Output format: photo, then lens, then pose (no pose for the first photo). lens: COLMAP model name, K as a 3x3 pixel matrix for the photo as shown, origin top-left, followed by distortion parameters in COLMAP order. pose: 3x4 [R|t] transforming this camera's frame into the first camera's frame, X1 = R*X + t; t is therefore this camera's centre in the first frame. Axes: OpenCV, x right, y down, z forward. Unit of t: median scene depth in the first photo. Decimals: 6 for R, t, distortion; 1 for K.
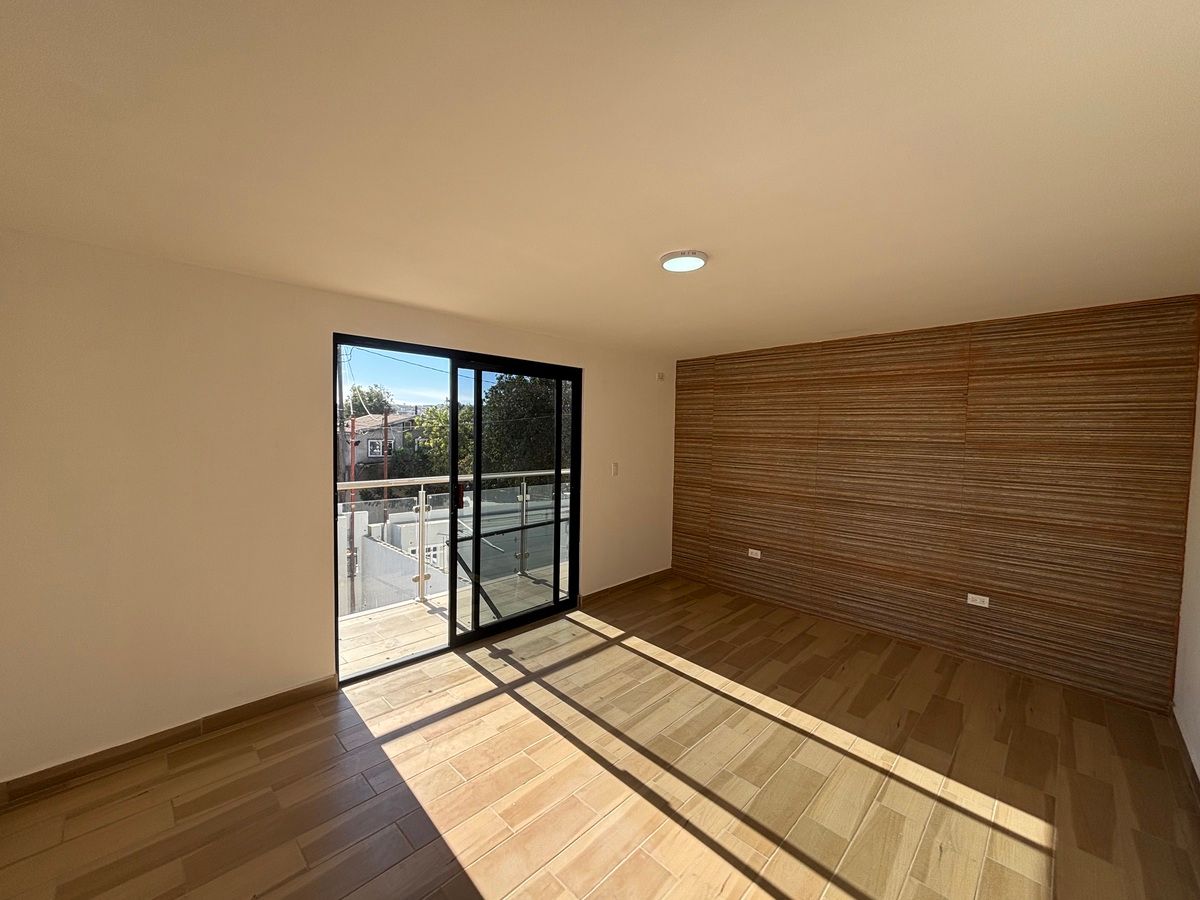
lens RADIAL K [[484.8, 0, 593.0], [0, 484.8, 447.2], [0, 0, 1]] dist [0.004126, -0.001233]
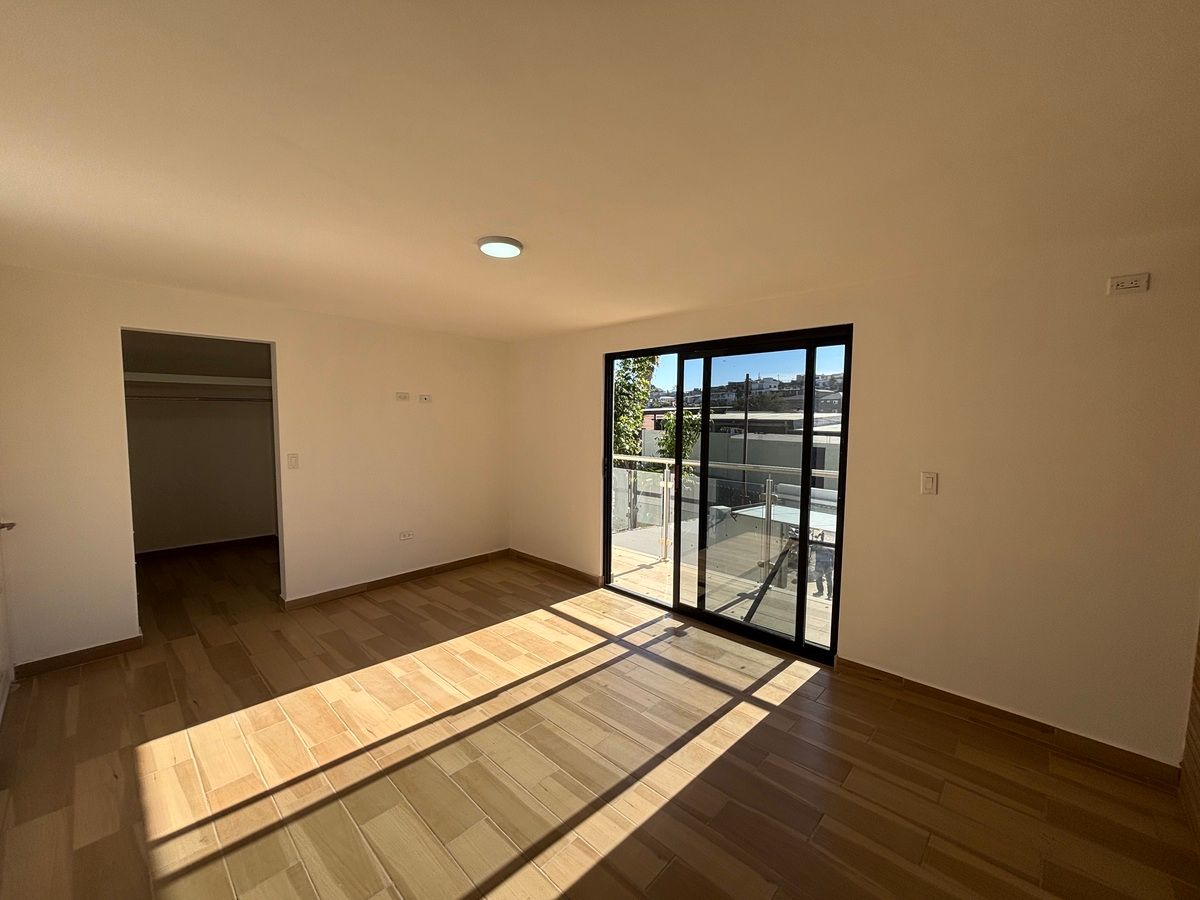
lens RADIAL K [[484.8, 0, 599.4], [0, 484.8, 452.3], [0, 0, 1]] dist [0.004126, -0.001233]
pose [[0.019600, 0.056769, -0.998195, 0.812256], [-0.044146, 0.997462, 0.055861, -0.008667], [0.998833, 0.042971, 0.022056, 0.789228]]
